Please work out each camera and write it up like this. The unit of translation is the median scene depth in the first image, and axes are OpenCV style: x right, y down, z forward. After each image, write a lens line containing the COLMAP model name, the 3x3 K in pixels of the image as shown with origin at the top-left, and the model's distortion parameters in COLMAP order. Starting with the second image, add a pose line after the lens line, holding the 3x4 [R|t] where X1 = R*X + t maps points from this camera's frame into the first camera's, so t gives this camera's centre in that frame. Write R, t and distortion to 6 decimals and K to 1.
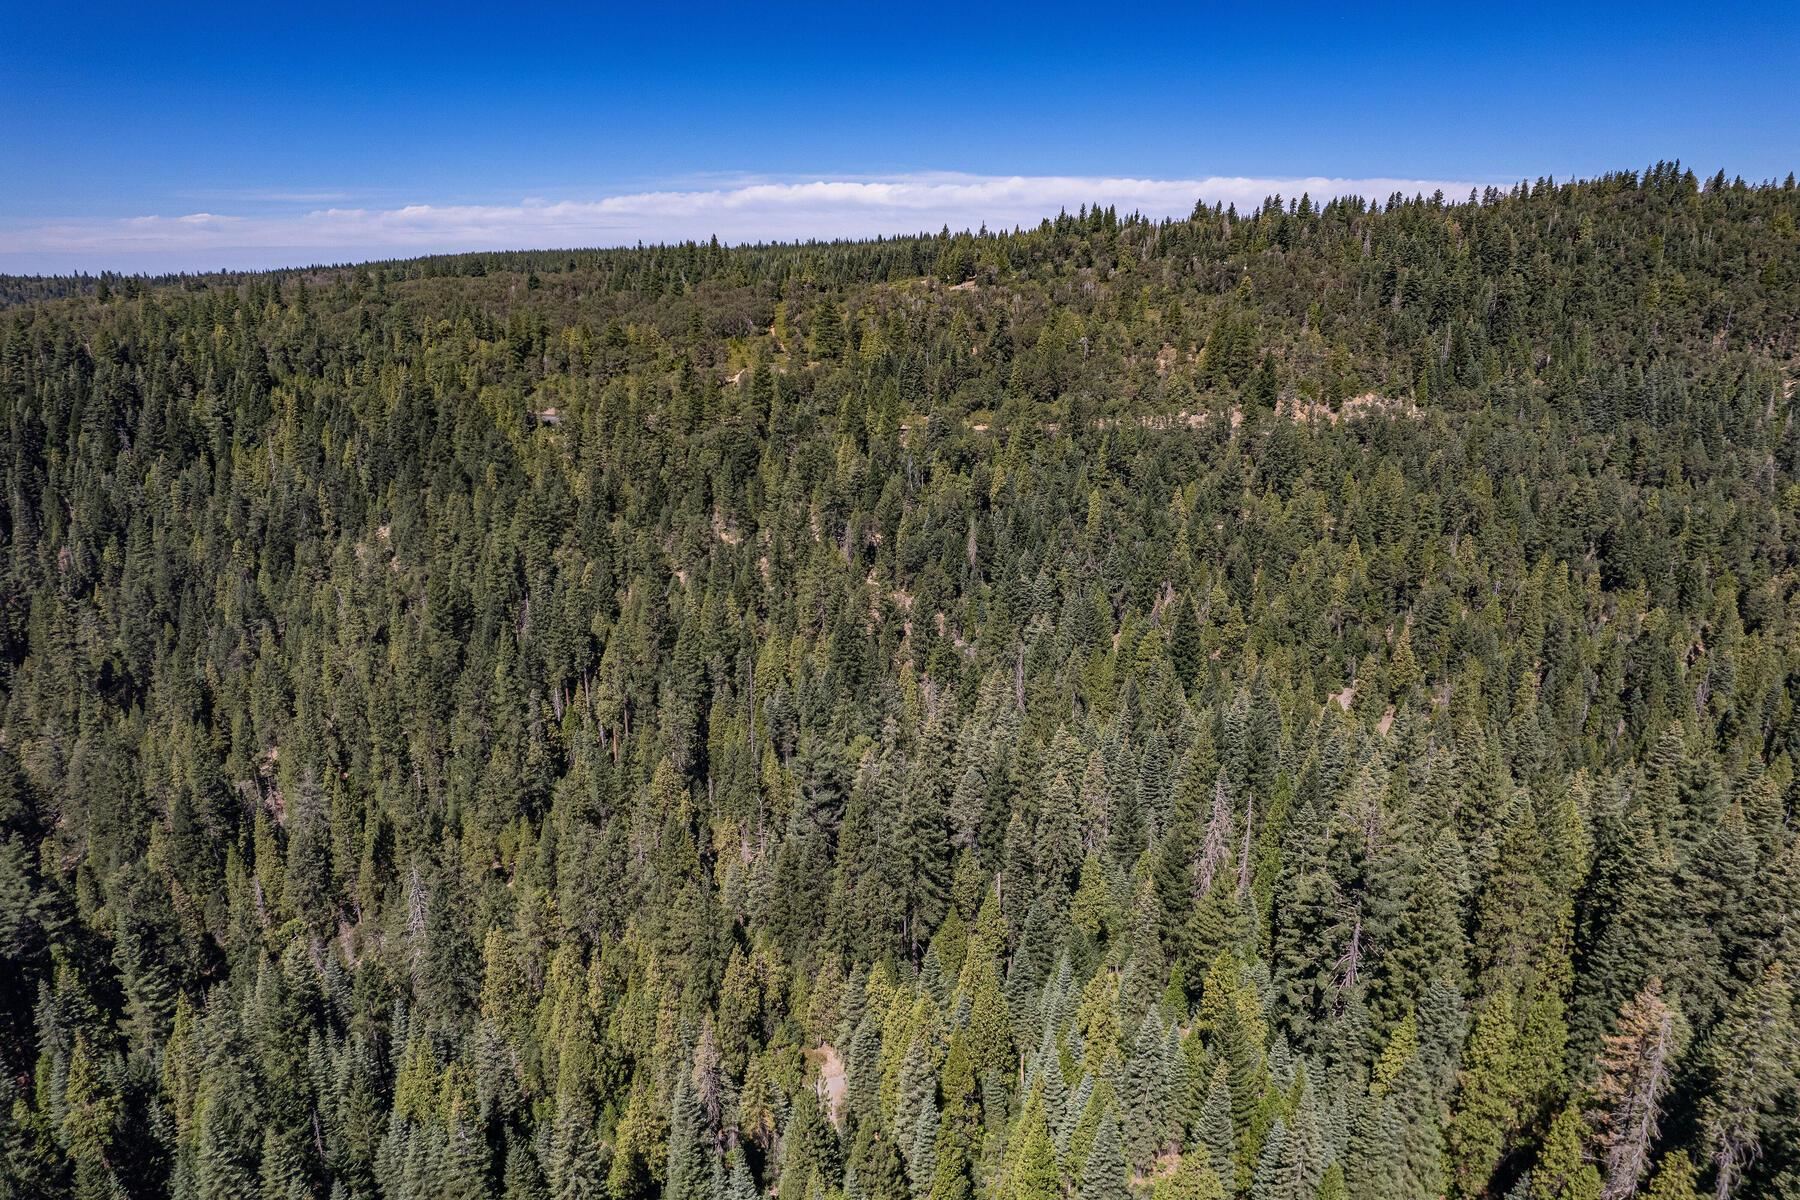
lens RADIAL K [[1209.0, 0, 900.8], [0, 1209.0, 578.1], [0, 0, 1]] dist [-0.079334, 0.076824]
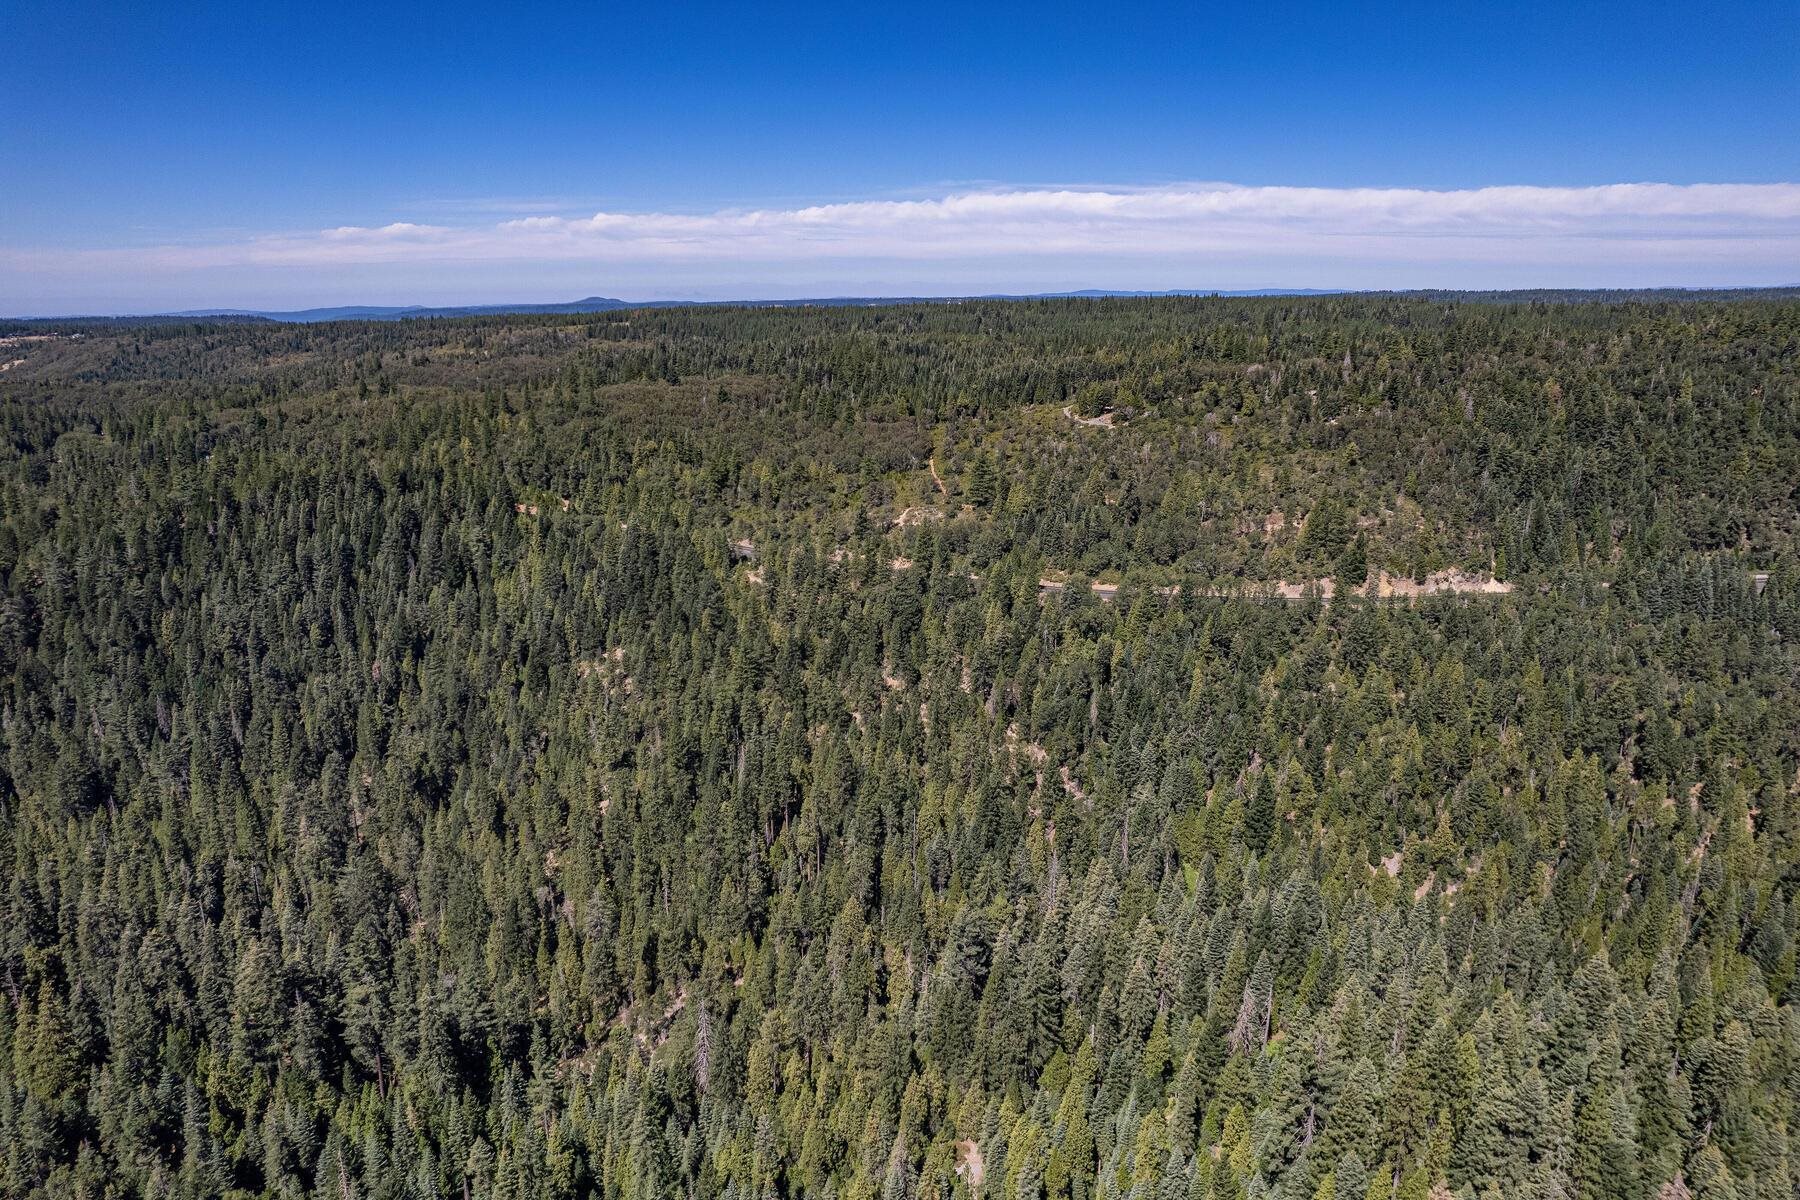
lens RADIAL K [[1152.6, 0, 900.0], [0, 1152.6, 600.0], [0, 0, 1]] dist [-0.072211, 0.062794]
pose [[0.992227, 0.035826, -0.119168, -0.001747], [-0.038360, 0.999083, -0.019040, -0.115373], [0.118377, 0.023463, 0.992691, -0.199352]]
